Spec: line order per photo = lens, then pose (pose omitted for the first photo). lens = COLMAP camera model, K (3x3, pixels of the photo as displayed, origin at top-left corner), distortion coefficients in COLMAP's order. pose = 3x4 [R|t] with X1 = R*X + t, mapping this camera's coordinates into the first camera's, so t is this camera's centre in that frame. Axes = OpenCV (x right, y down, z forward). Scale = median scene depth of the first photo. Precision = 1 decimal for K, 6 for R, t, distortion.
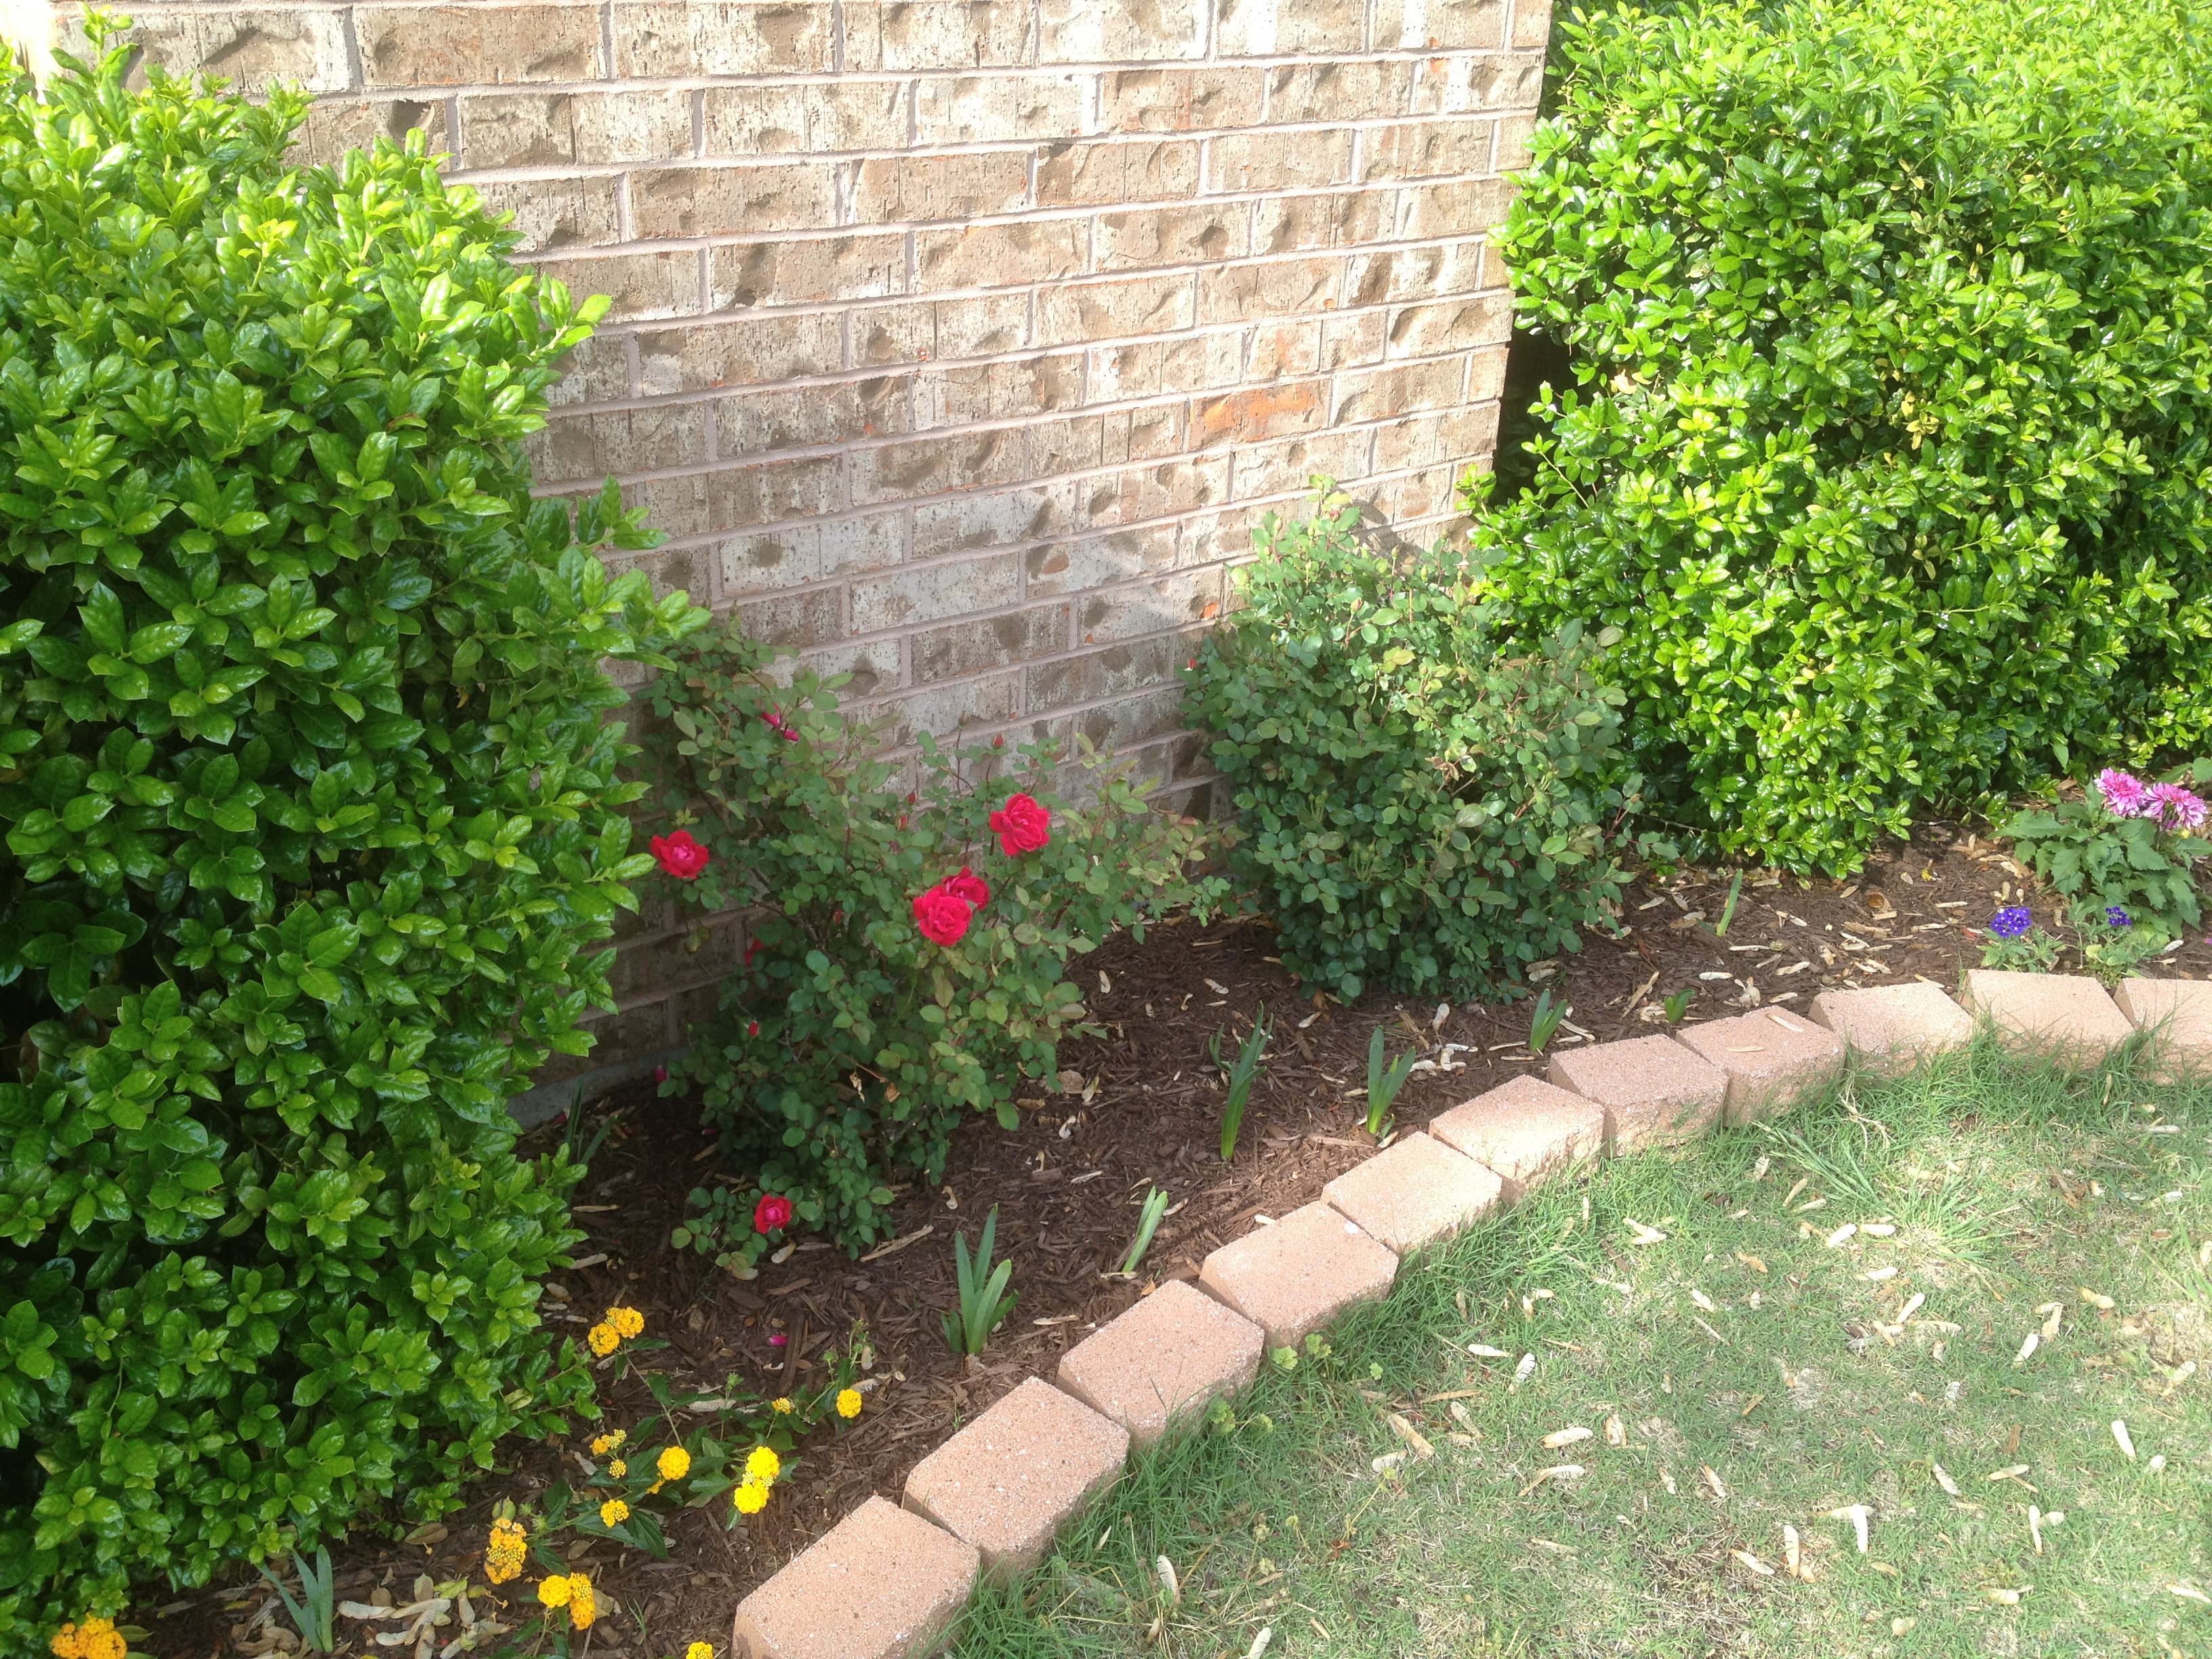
lens RADIAL K [[2054.3, 0, 1104.4], [0, 2054.3, 846.7], [0, 0, 1]] dist [0.103096, -0.234085]
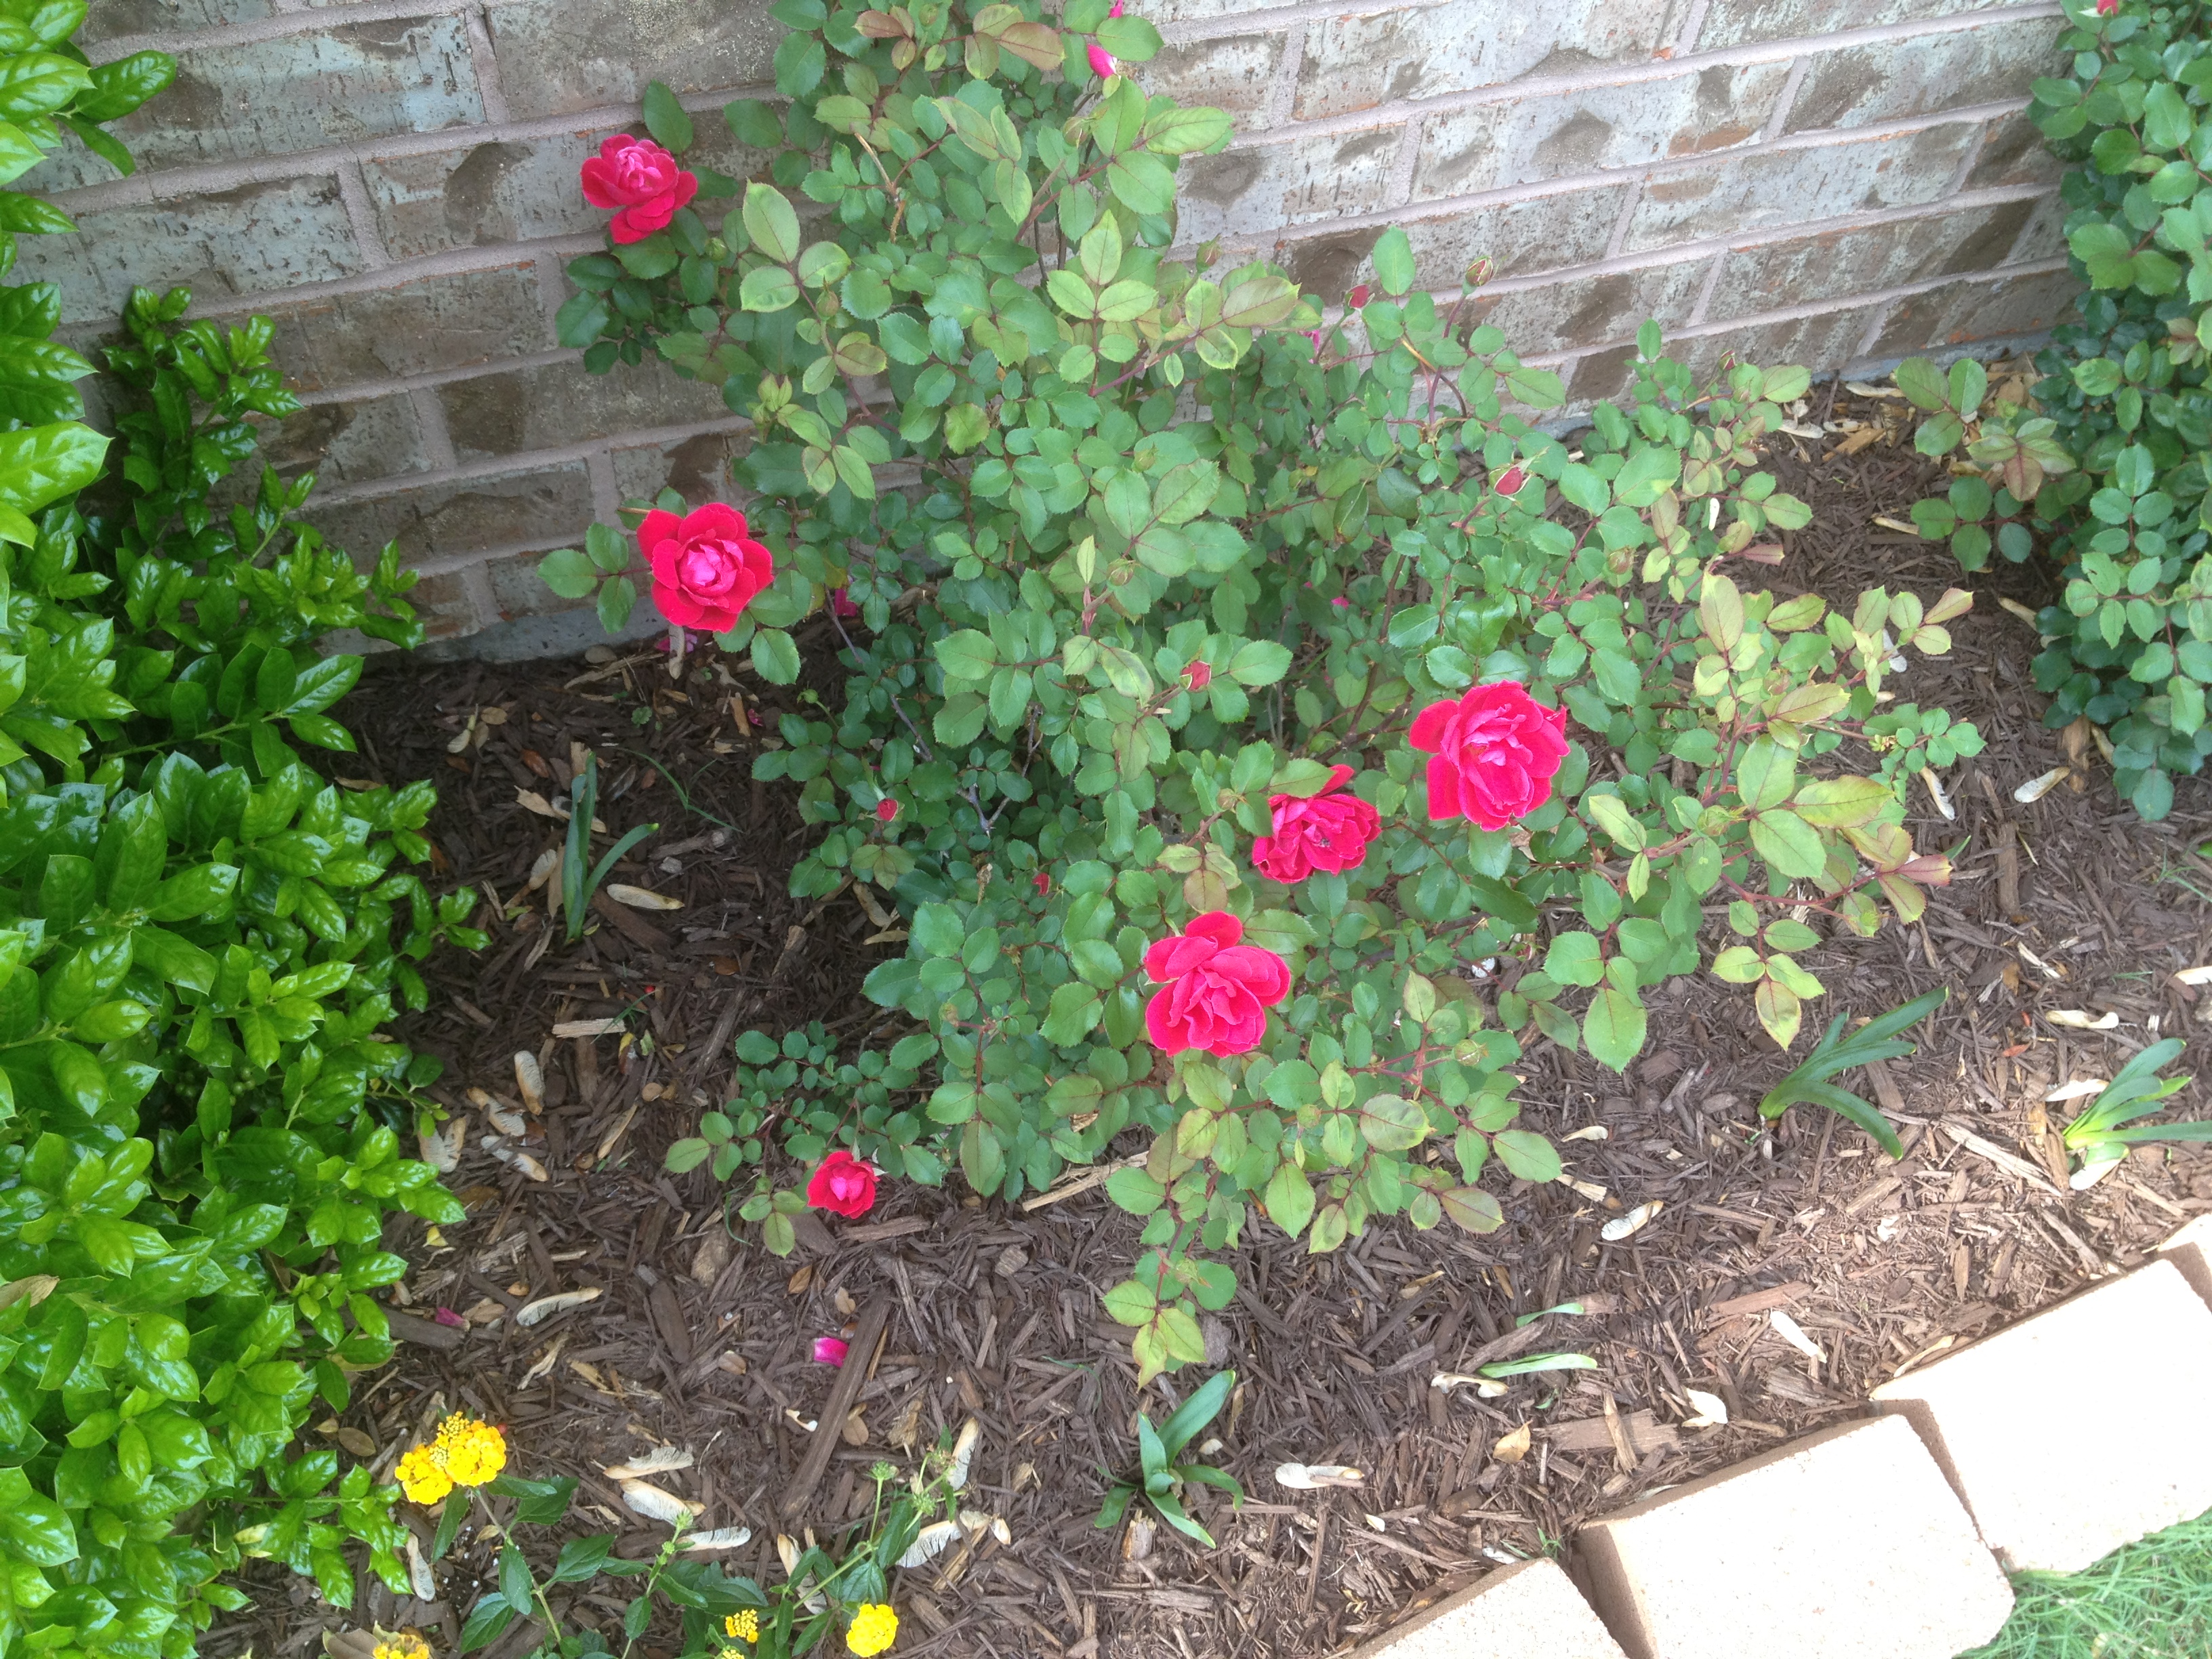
lens RADIAL K [[2054.3, 0, 1104.4], [0, 2054.3, 846.7], [0, 0, 1]] dist [0.103096, -0.234085]
pose [[0.936009, 0.308455, -0.169535, -0.026047], [-0.170607, 0.818900, 0.547993, -0.140752], [0.307863, -0.484002, 0.819123, 0.462162]]
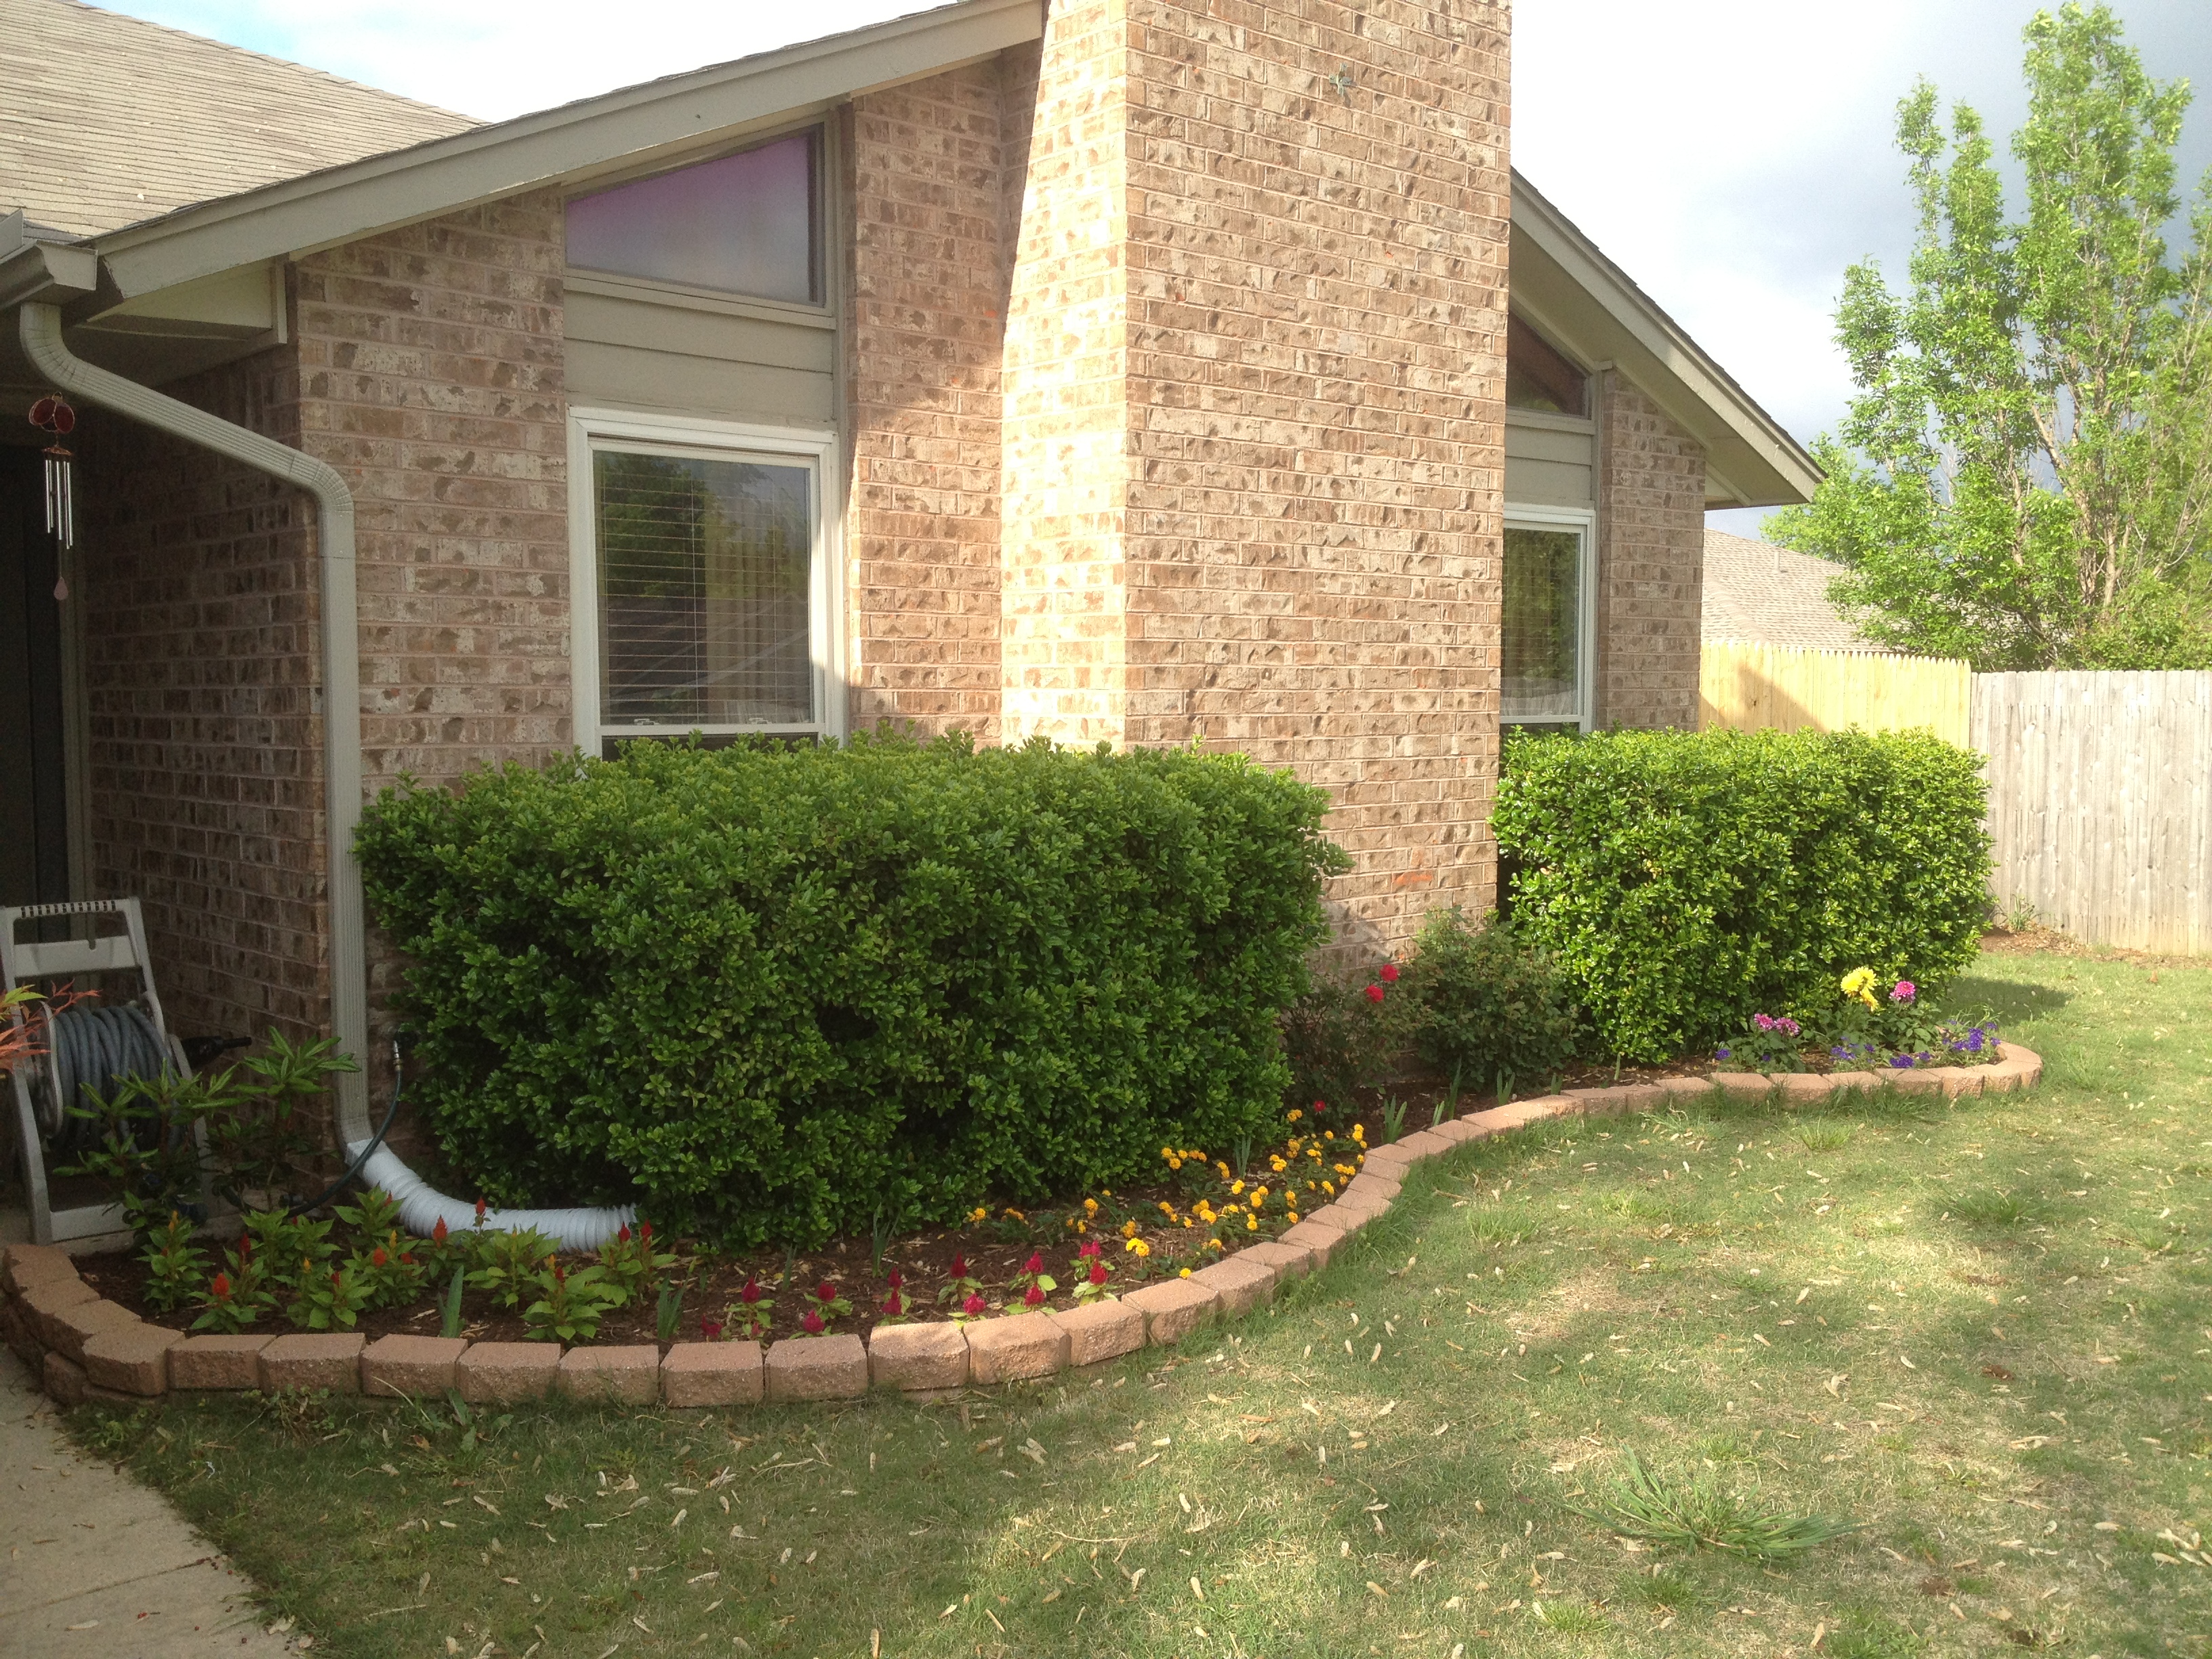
lens RADIAL K [[2054.3, 0, 1104.4], [0, 2054.3, 846.7], [0, 0, 1]] dist [0.103096, -0.234085]
pose [[0.995660, -0.041647, 0.083229, -0.560854], [0.069353, 0.928381, -0.365101, 0.715624], [-0.062063, 0.369289, 0.927240, -1.506752]]
